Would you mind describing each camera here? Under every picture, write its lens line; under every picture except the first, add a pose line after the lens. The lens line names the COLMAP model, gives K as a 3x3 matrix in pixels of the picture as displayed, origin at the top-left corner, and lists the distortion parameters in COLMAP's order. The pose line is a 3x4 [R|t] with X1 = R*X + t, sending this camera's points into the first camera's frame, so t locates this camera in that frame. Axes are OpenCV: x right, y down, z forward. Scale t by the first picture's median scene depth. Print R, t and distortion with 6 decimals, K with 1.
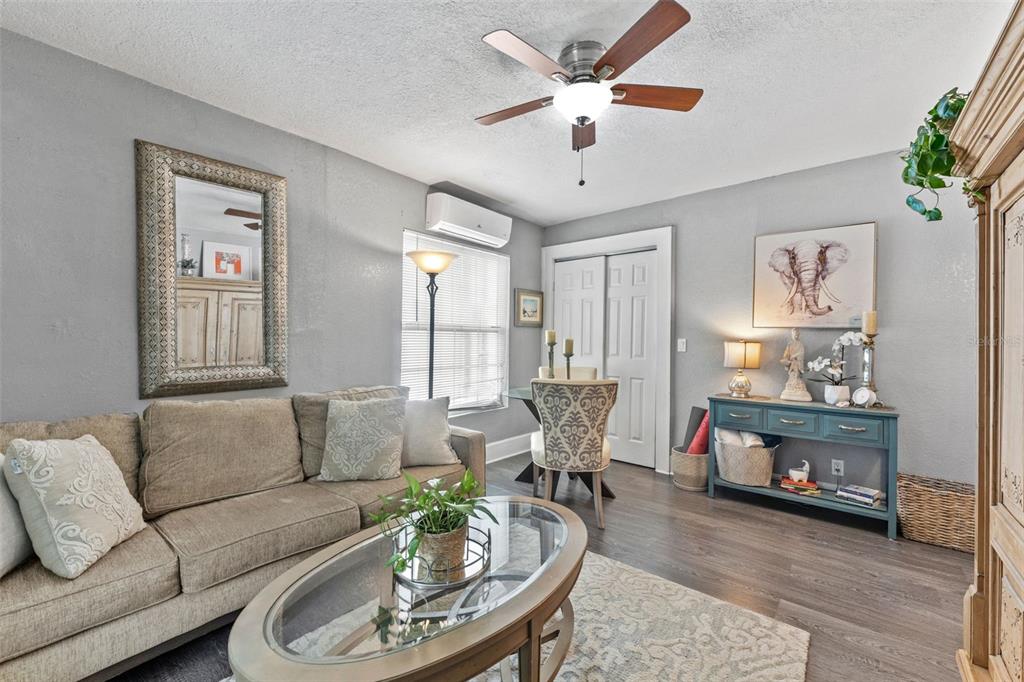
lens RADIAL K [[408.6, 0, 514.3], [0, 408.6, 343.3], [0, 0, 1]] dist [0.001080, 0.000108]
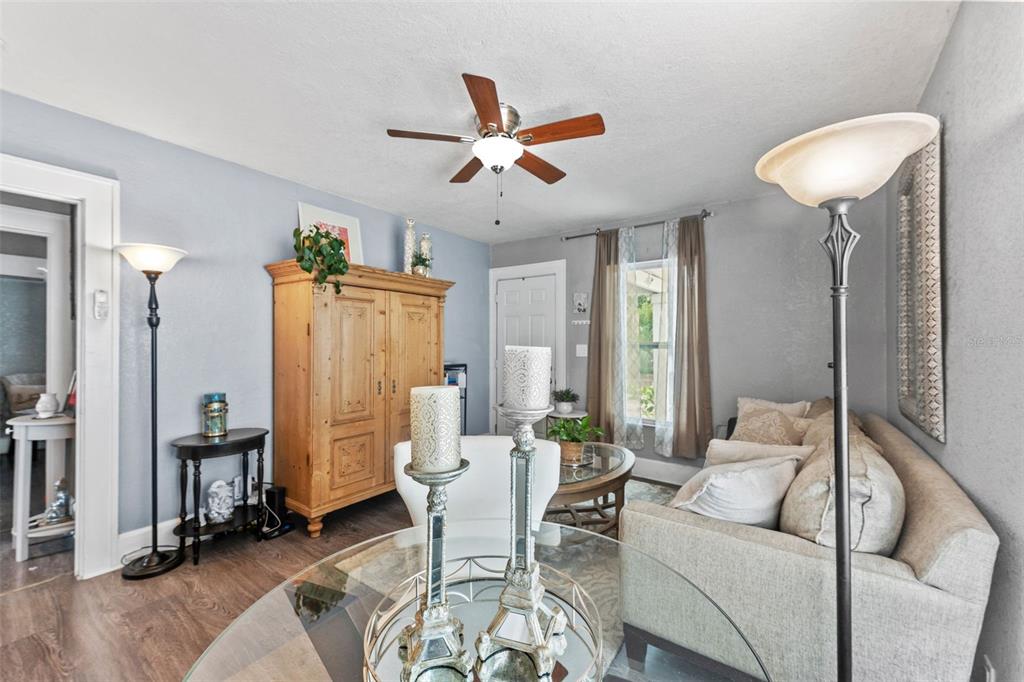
lens RADIAL K [[408.6, 0, 514.3], [0, 408.6, 343.3], [0, 0, 1]] dist [0.001080, 0.000108]
pose [[-0.997837, -0.004259, -0.065598, 0.100657], [-0.005032, 0.999920, 0.011623, -0.036328], [0.065543, 0.011928, -0.997778, 1.175307]]
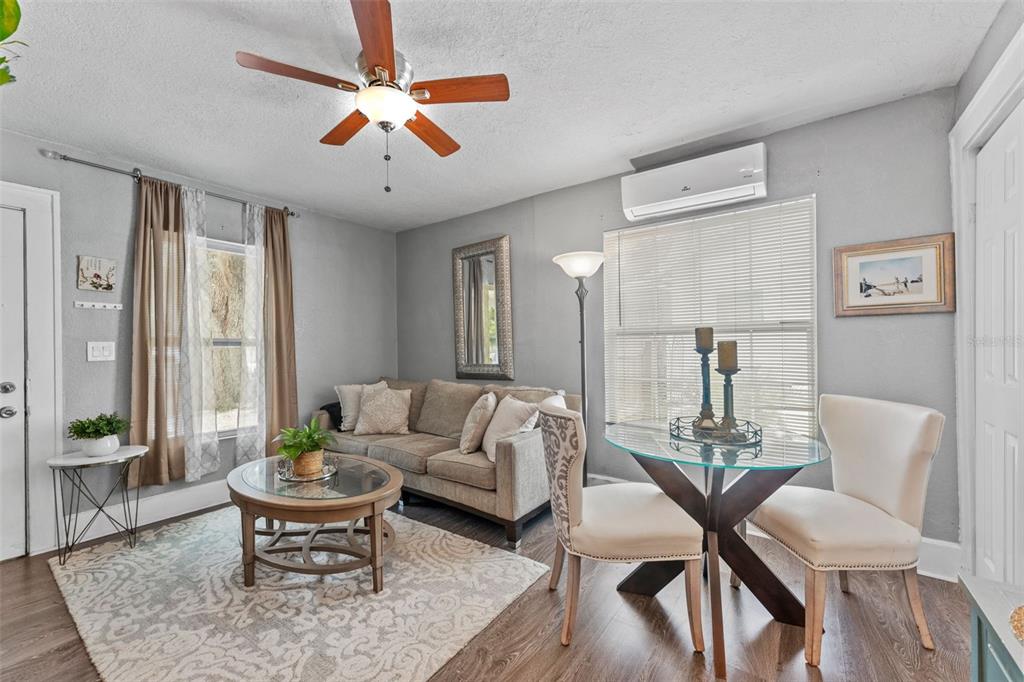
lens RADIAL K [[408.6, 0, 514.3], [0, 408.6, 343.3], [0, 0, 1]] dist [0.001080, 0.000108]
pose [[0.078811, -0.013631, -0.996796, 0.640388], [0.003786, 0.999903, -0.013375, -0.002223], [0.996882, -0.002720, 0.078855, 0.665508]]
